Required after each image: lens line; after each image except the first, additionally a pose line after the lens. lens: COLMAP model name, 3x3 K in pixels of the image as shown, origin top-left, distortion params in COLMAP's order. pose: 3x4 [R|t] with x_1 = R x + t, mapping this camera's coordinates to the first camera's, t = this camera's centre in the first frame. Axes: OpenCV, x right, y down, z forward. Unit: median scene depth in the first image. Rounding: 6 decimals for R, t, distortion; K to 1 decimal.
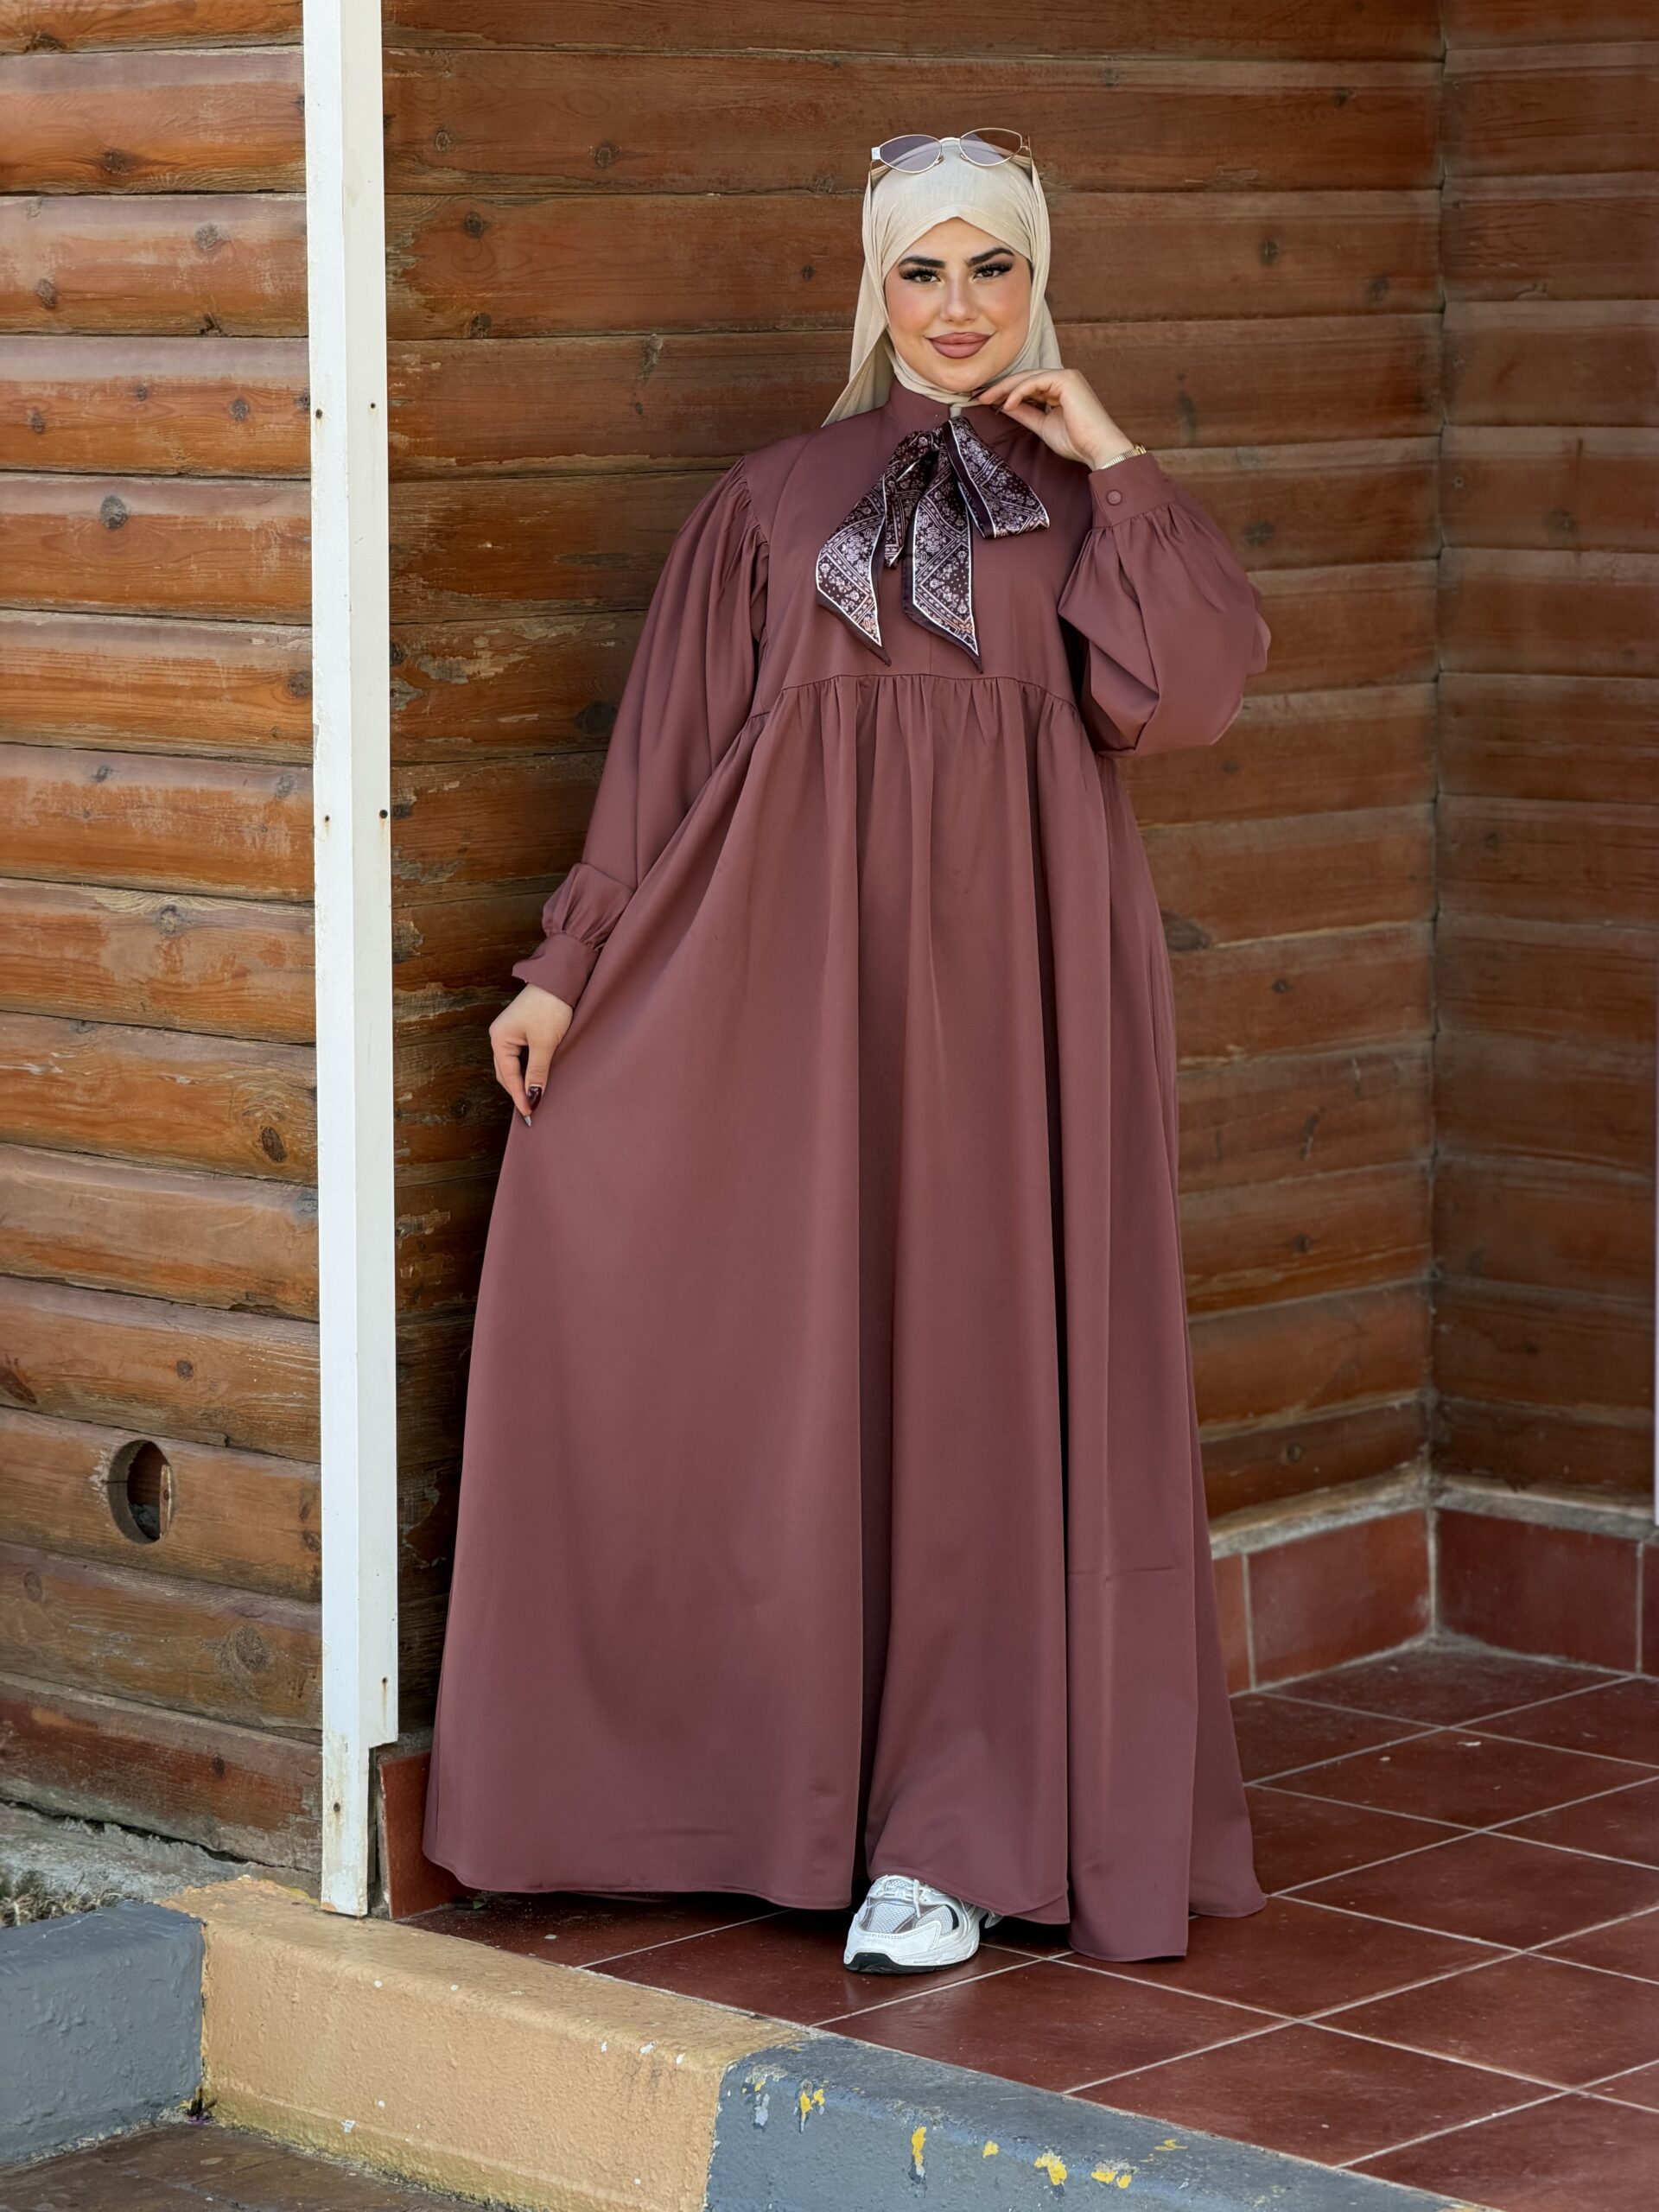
lens RADIAL K [[6447.9, 0, 883.2], [0, 6447.9, 1132.8], [0, 0, 1]] dist [0.159695, 0.692470]
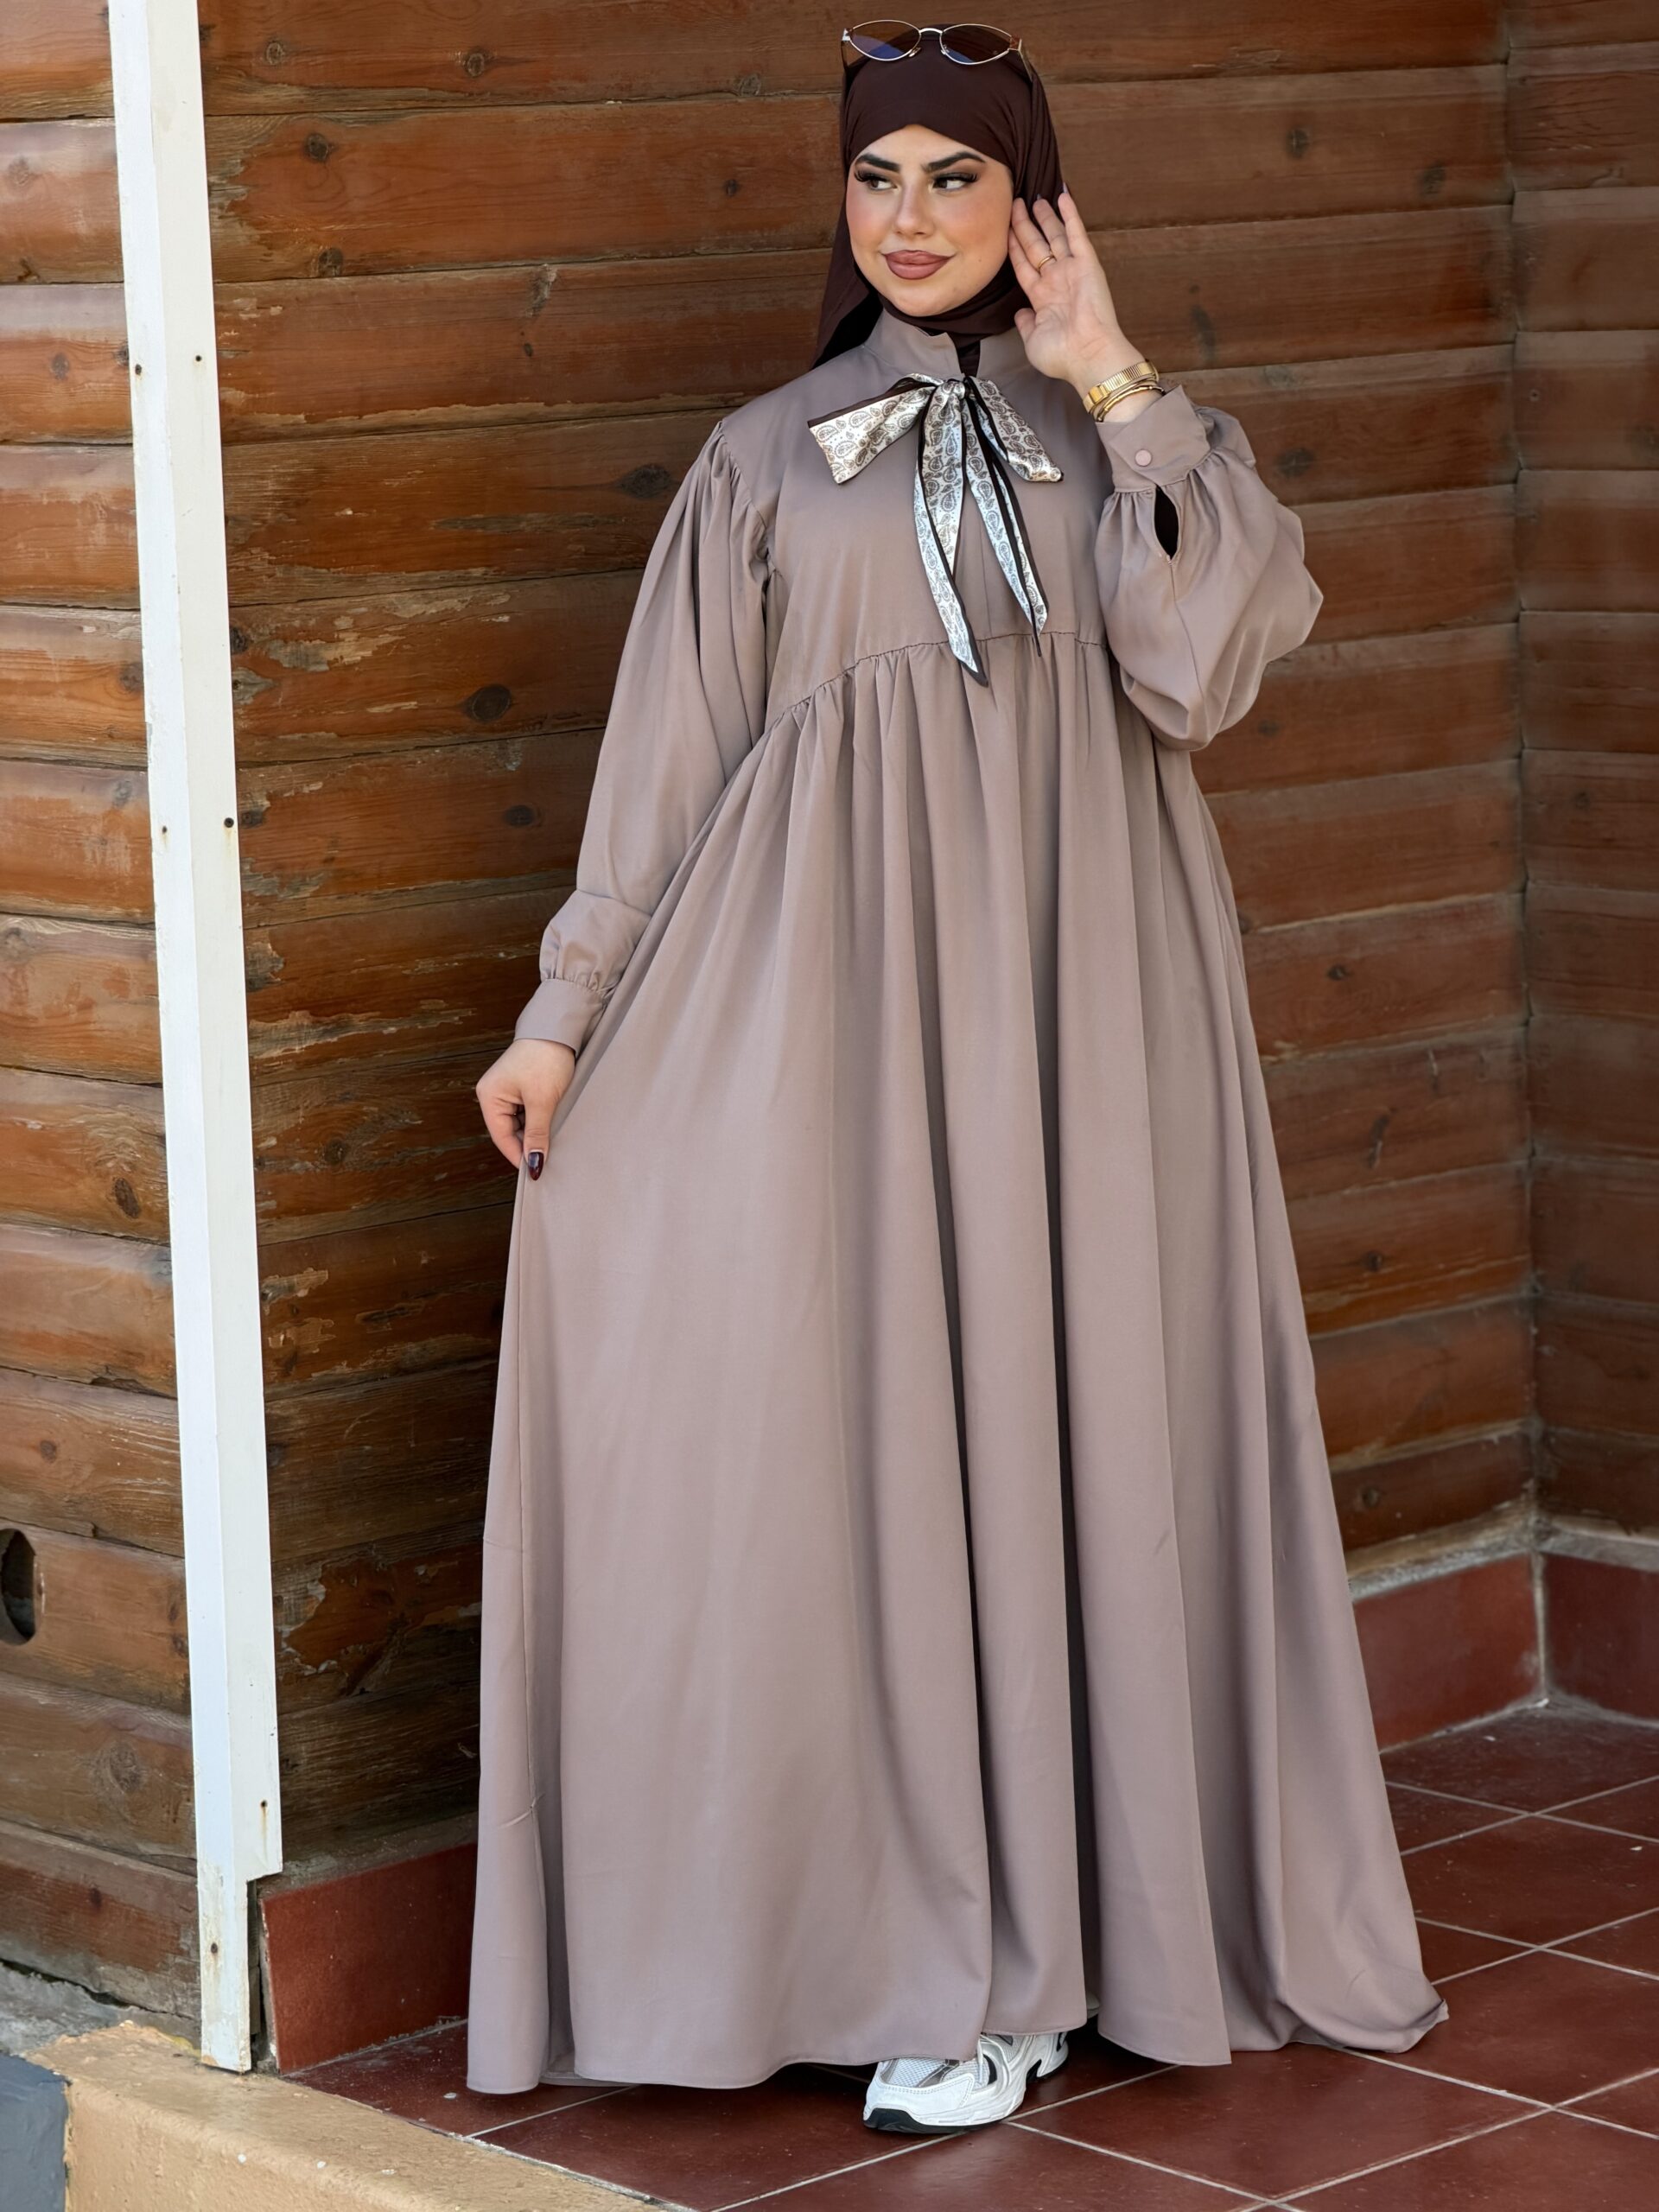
lens RADIAL K [[6475.6, 0, 925.0], [0, 6475.6, 1086.9], [0, 0, 1]] dist [0.172880, 0.558463]
pose [[0.996858, -0.021268, -0.076296, 0.080340], [0.022273, 0.999676, 0.012337, -0.021365], [0.076009, -0.013998, 0.997009, 0.121099]]
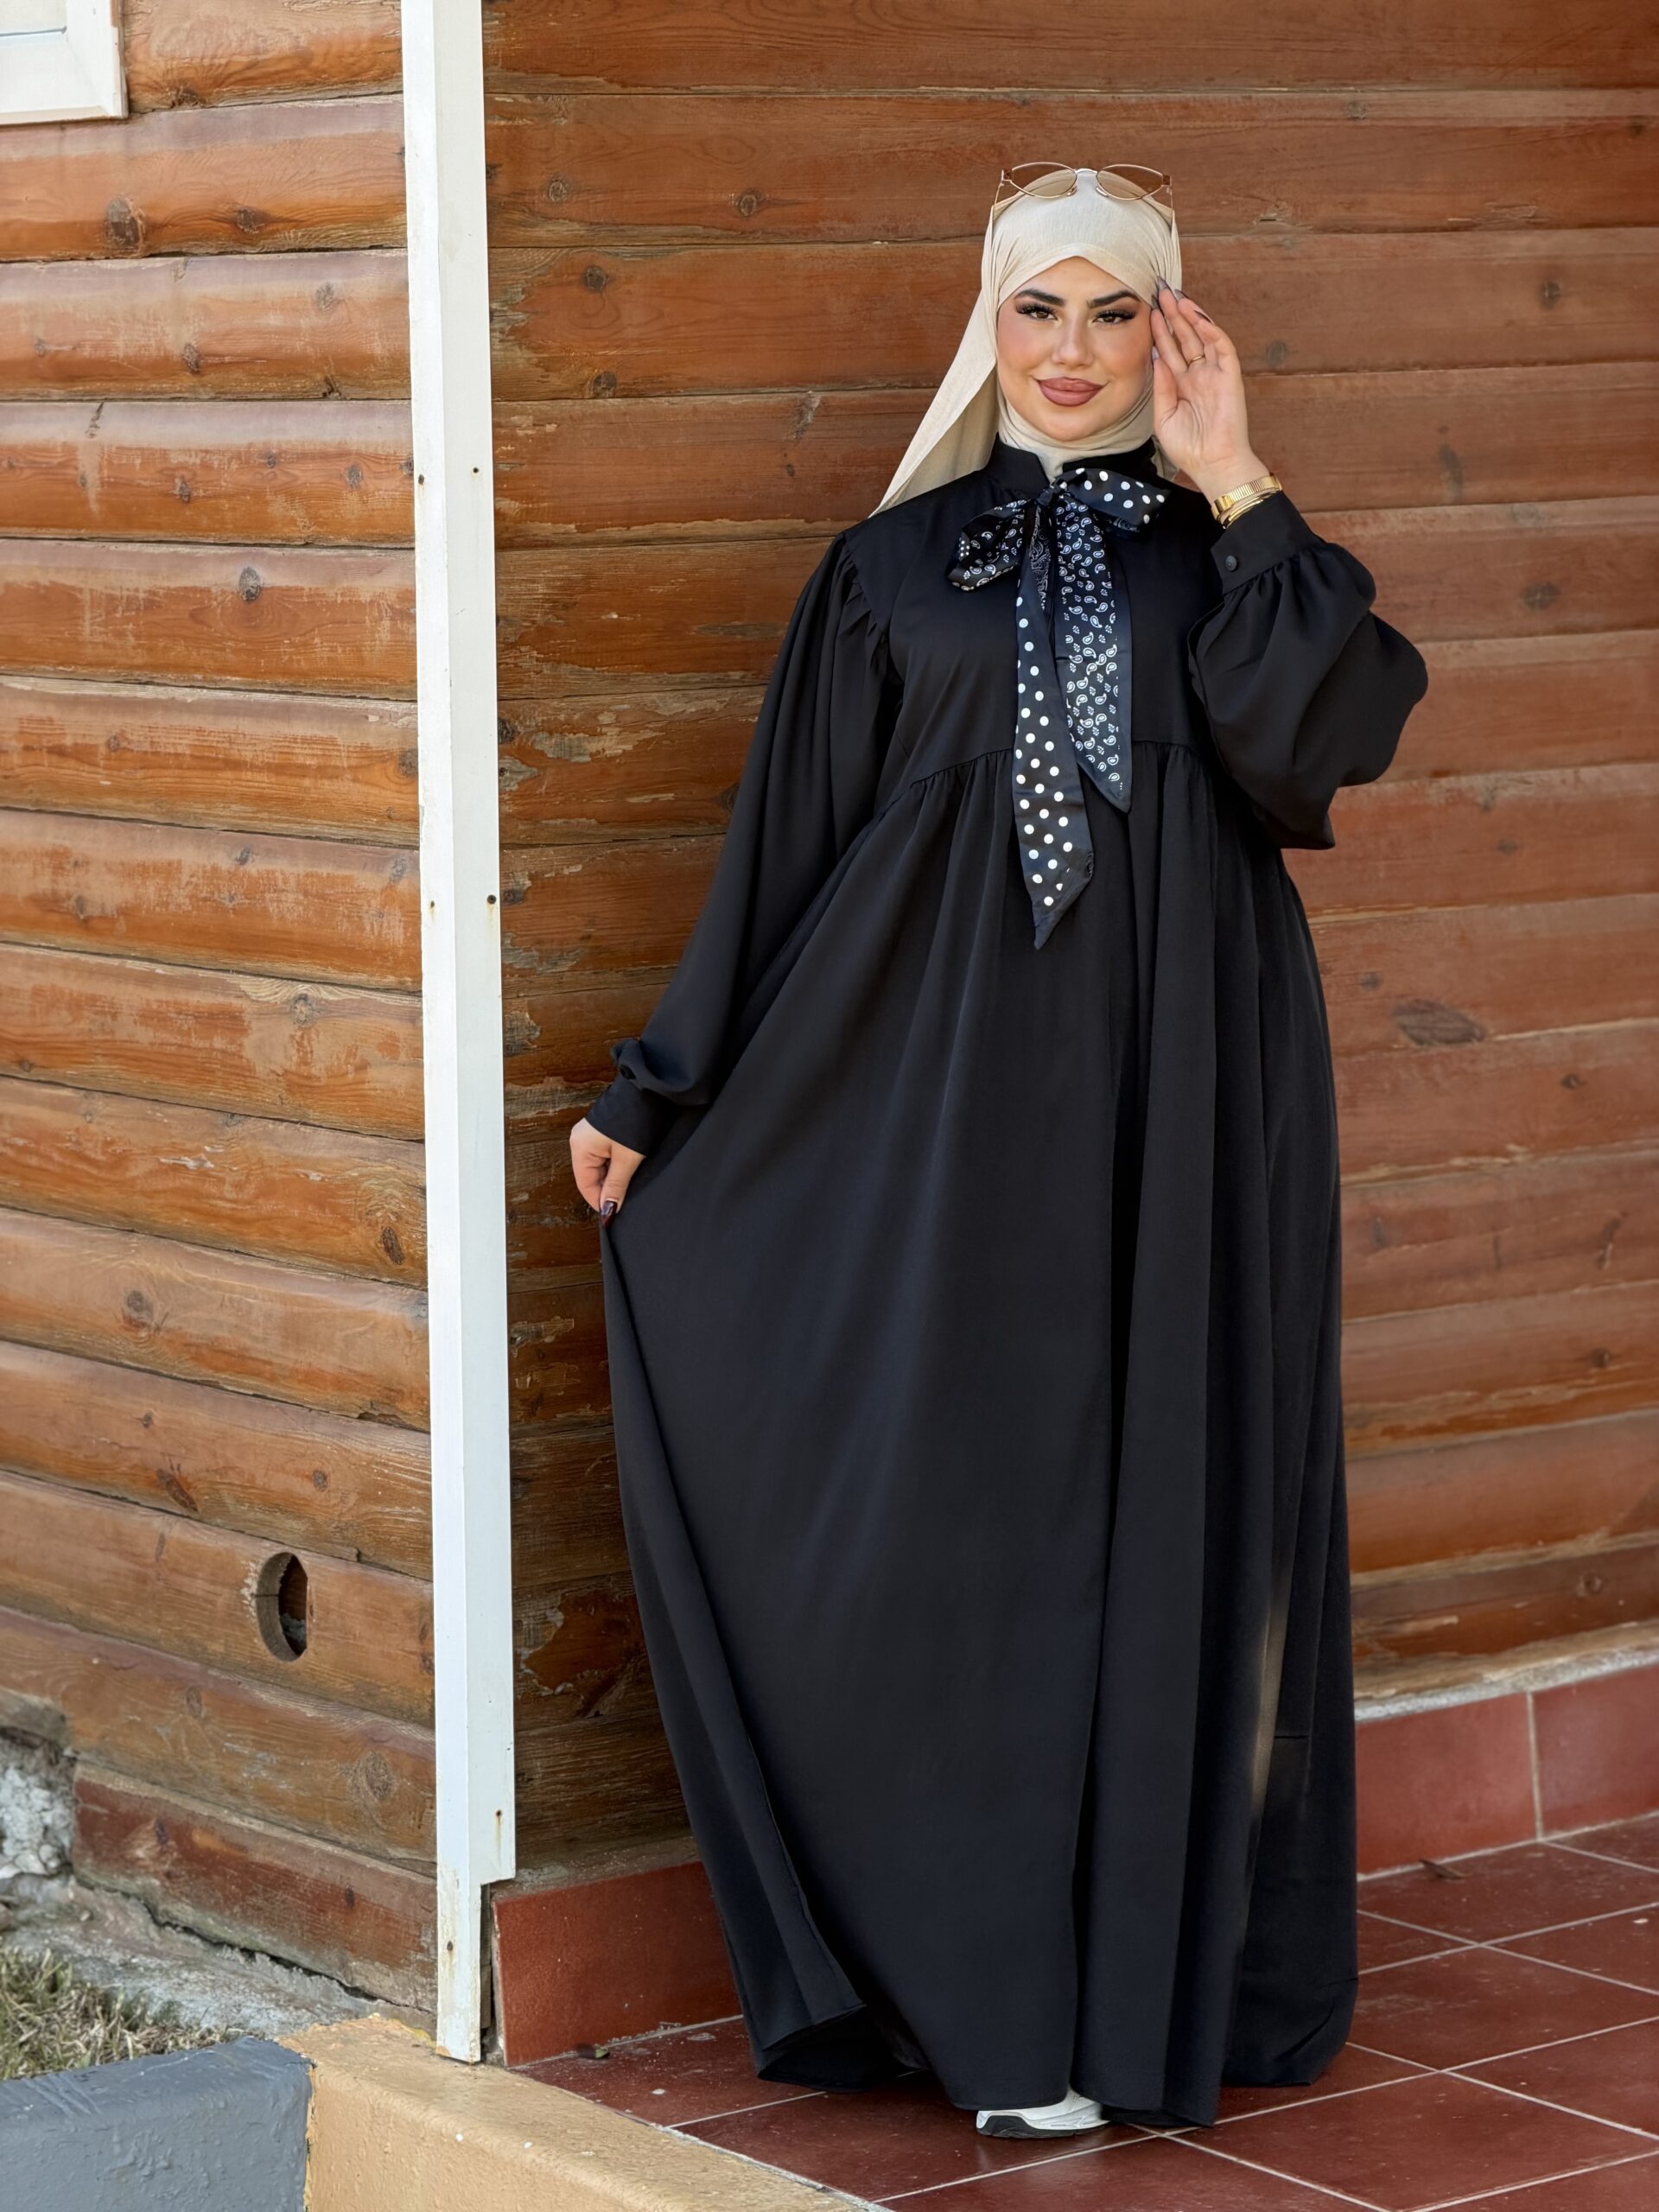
lens RADIAL K [[6474.7, 0, 884.1], [0, 6474.7, 1108.7], [0, 0, 1]] dist [0.182186, 0.409632]
pose [[0.985376, 0.006784, -0.170257, 0.136261], [-0.008986, 0.999886, -0.012165, -0.007237], [0.170155, 0.013517, 0.985325, 0.068671]]
